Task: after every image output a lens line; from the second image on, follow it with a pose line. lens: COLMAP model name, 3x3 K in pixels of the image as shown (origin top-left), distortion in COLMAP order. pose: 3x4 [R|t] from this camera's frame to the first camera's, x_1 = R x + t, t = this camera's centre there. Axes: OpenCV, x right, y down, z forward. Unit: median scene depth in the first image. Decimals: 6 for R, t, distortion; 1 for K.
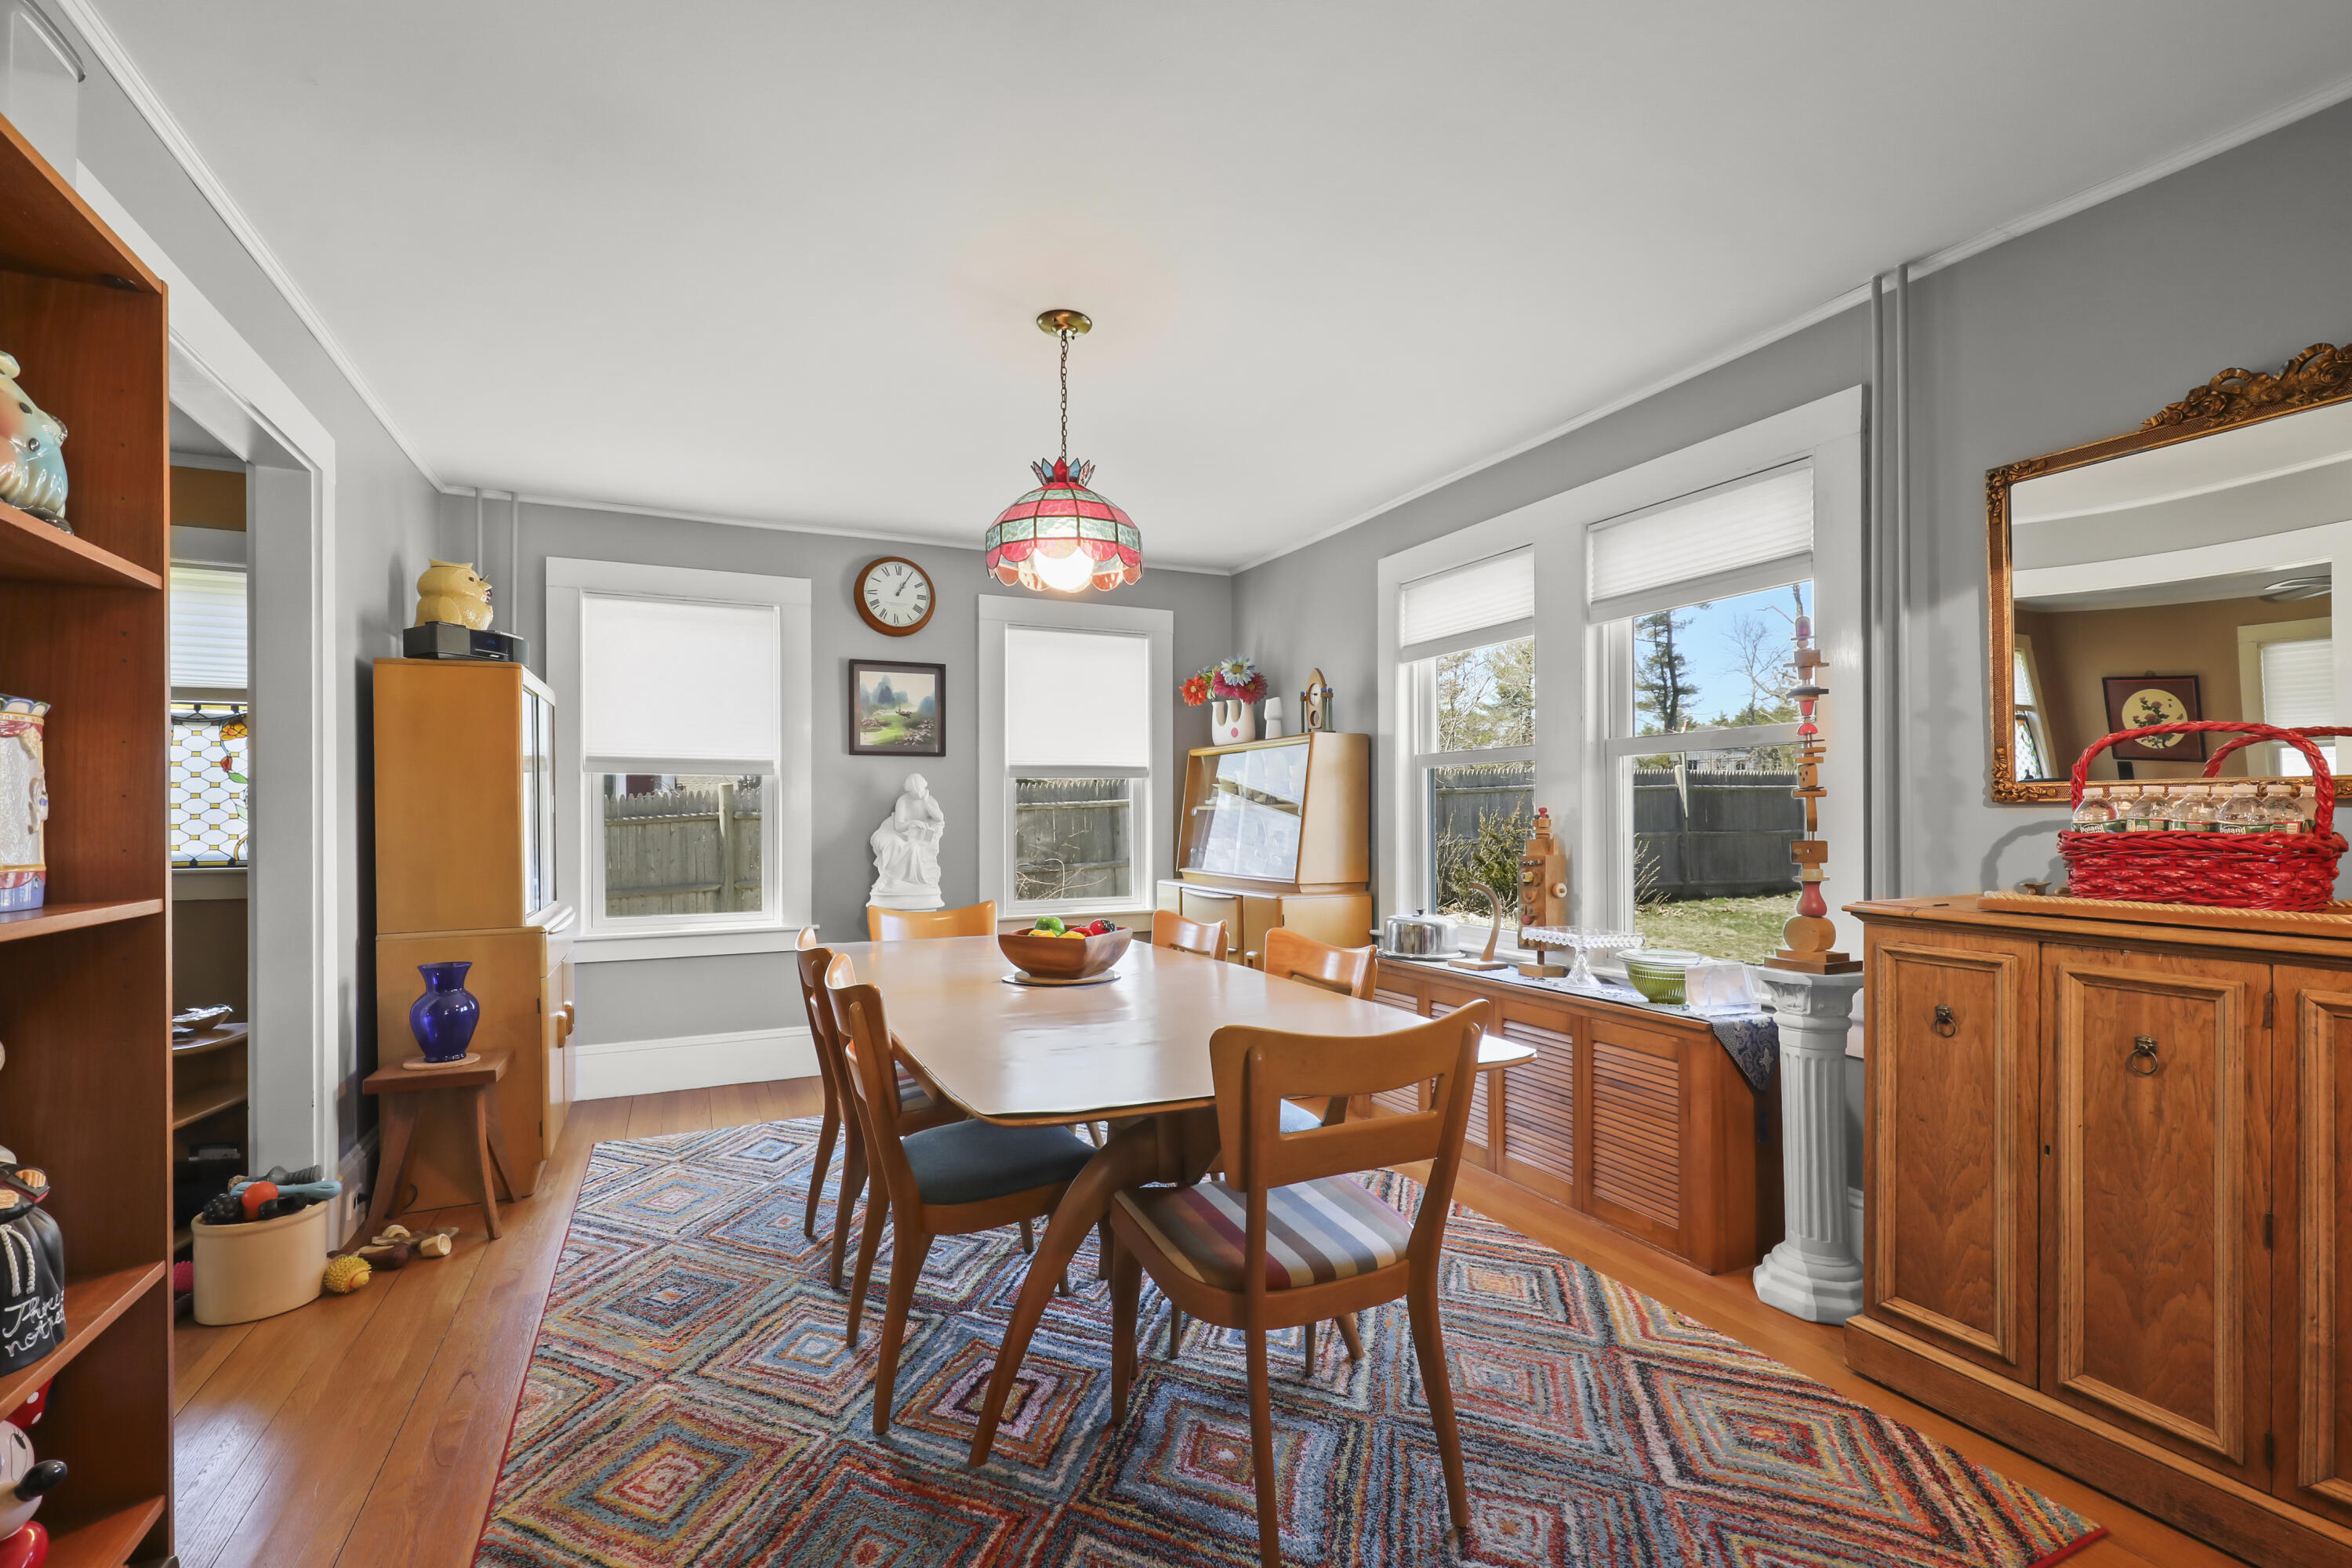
lens RADIAL K [[1065.7, 0, 1180.6], [0, 1065.7, 808.6], [0, 0, 1]] dist [0.000374, -0.000392]
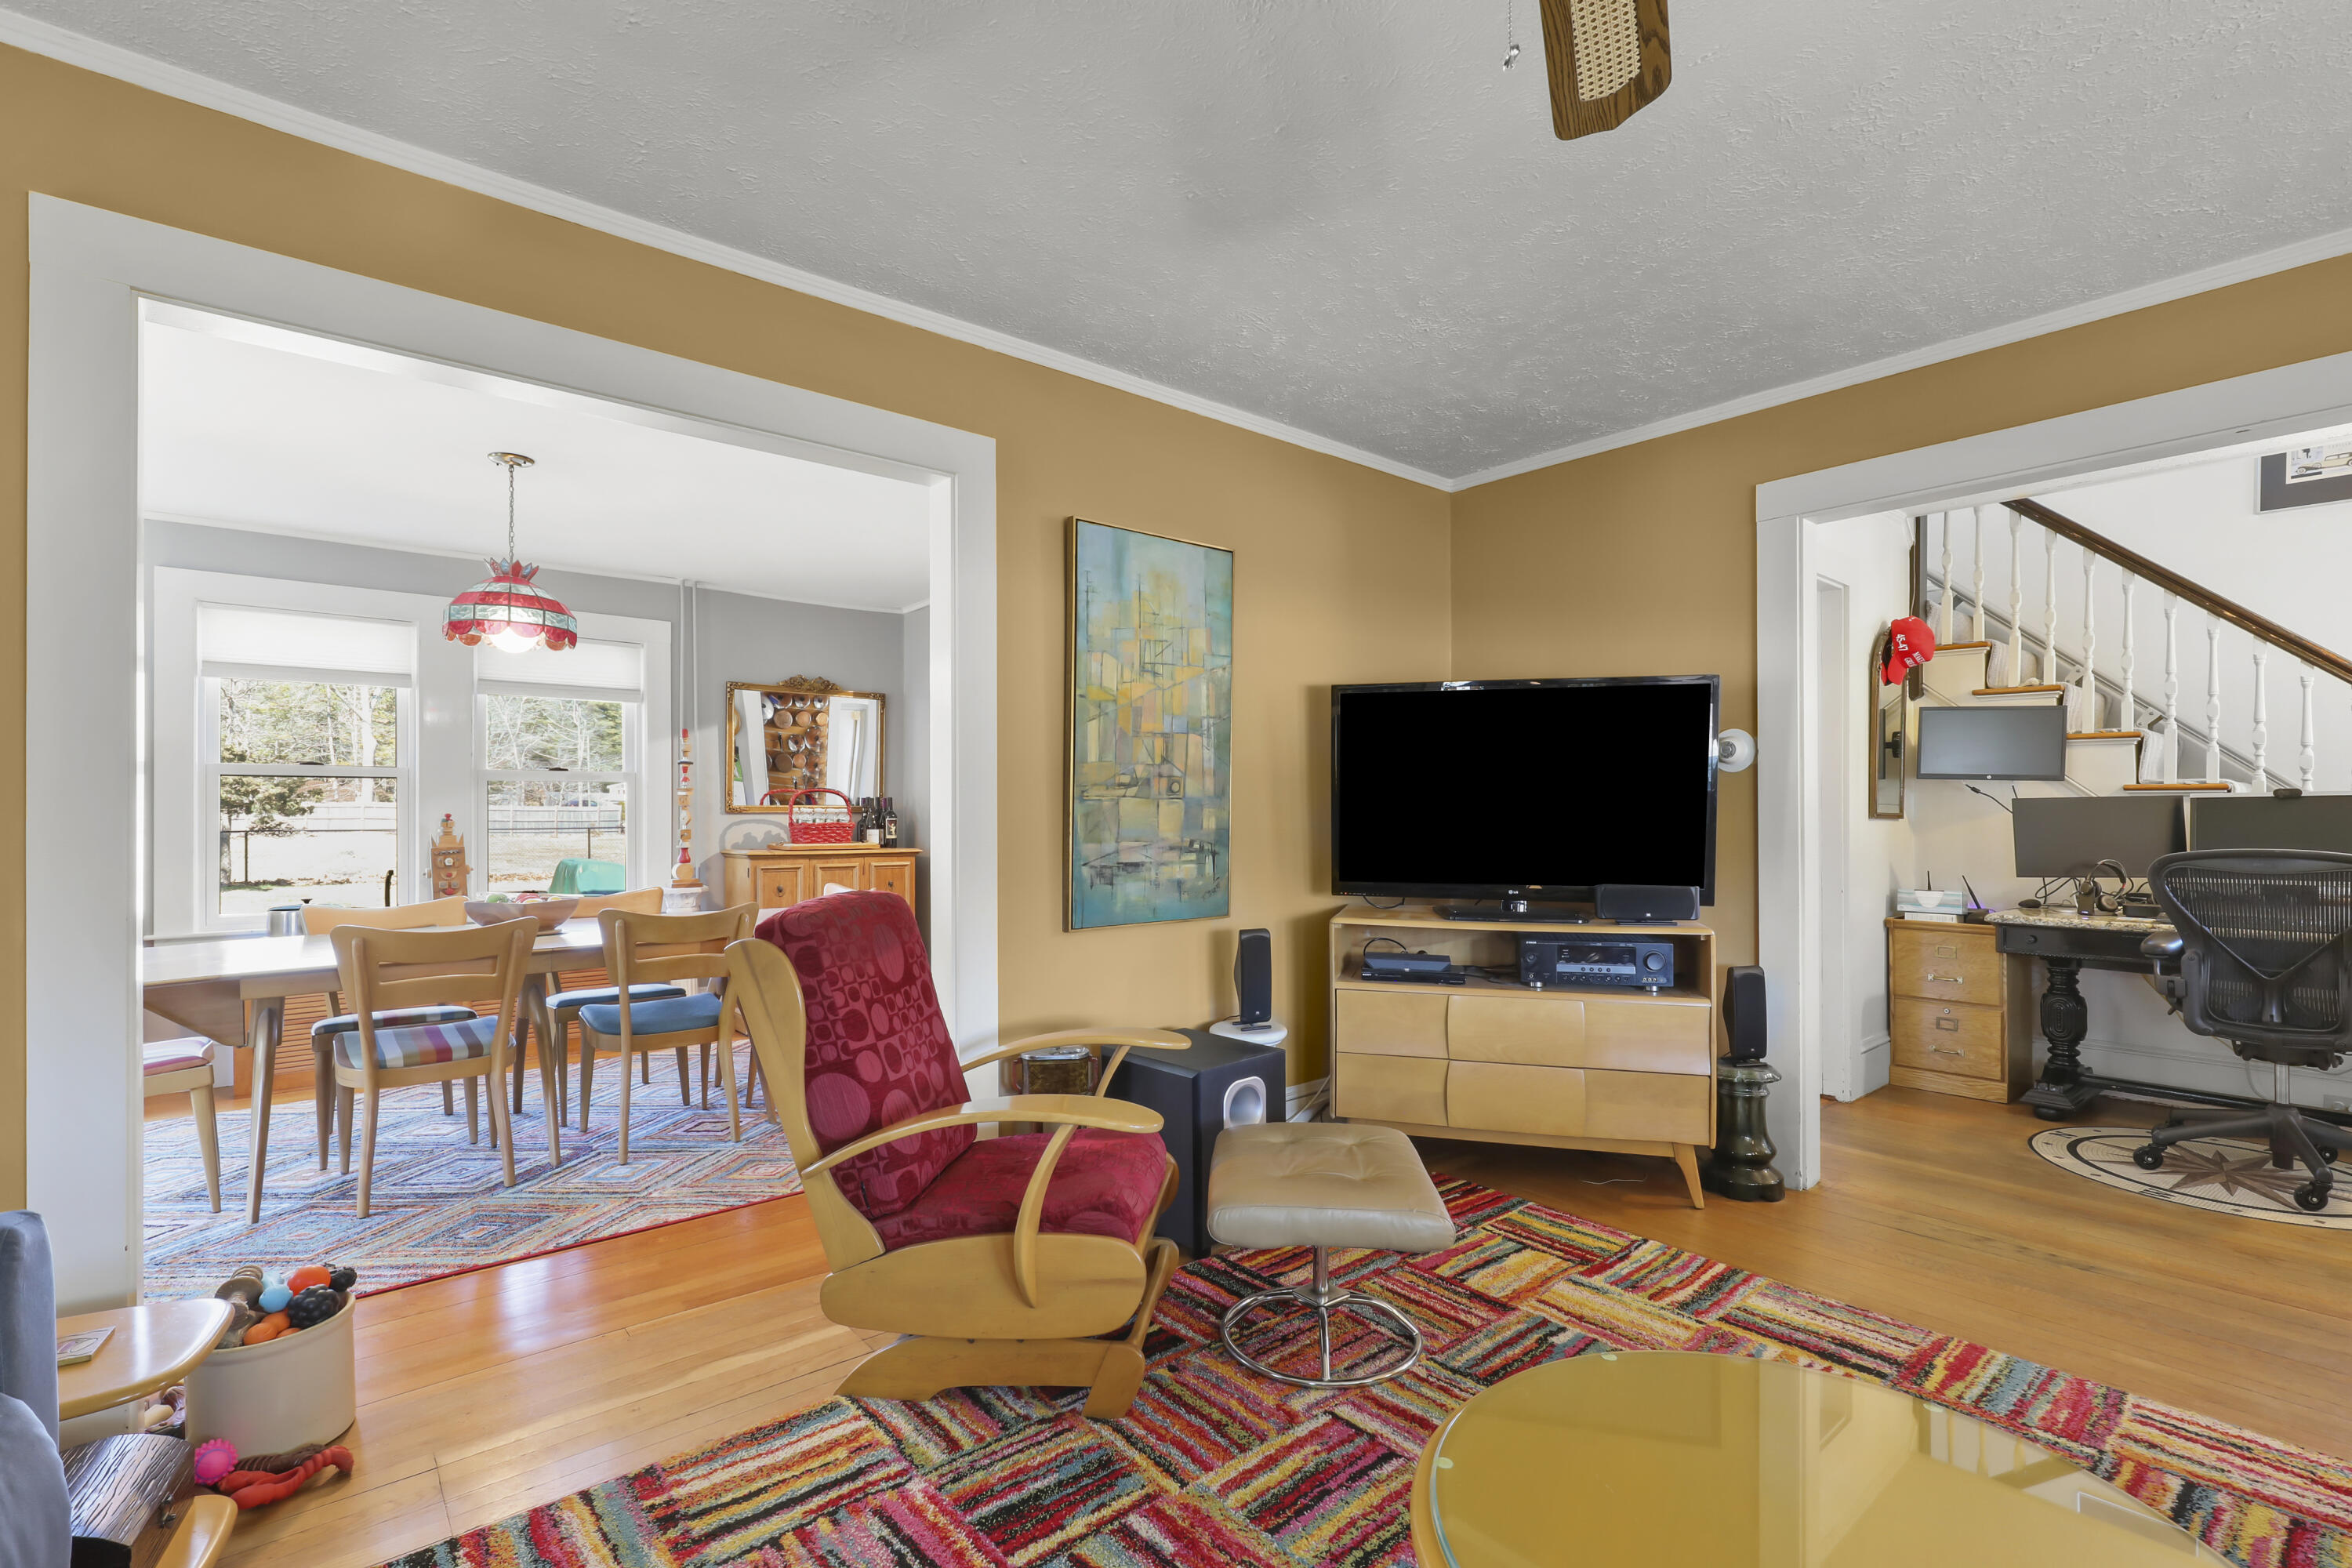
lens RADIAL K [[1065.7, 0, 1180.9], [0, 1065.7, 809.6], [0, 0, 1]] dist [0.000374, -0.000392]
pose [[-0.257489, 0.009335, 0.966236, -1.356891], [0.000390, 0.999954, -0.009557, 0.007375], [-0.966281, -0.002084, -0.257481, 0.424084]]
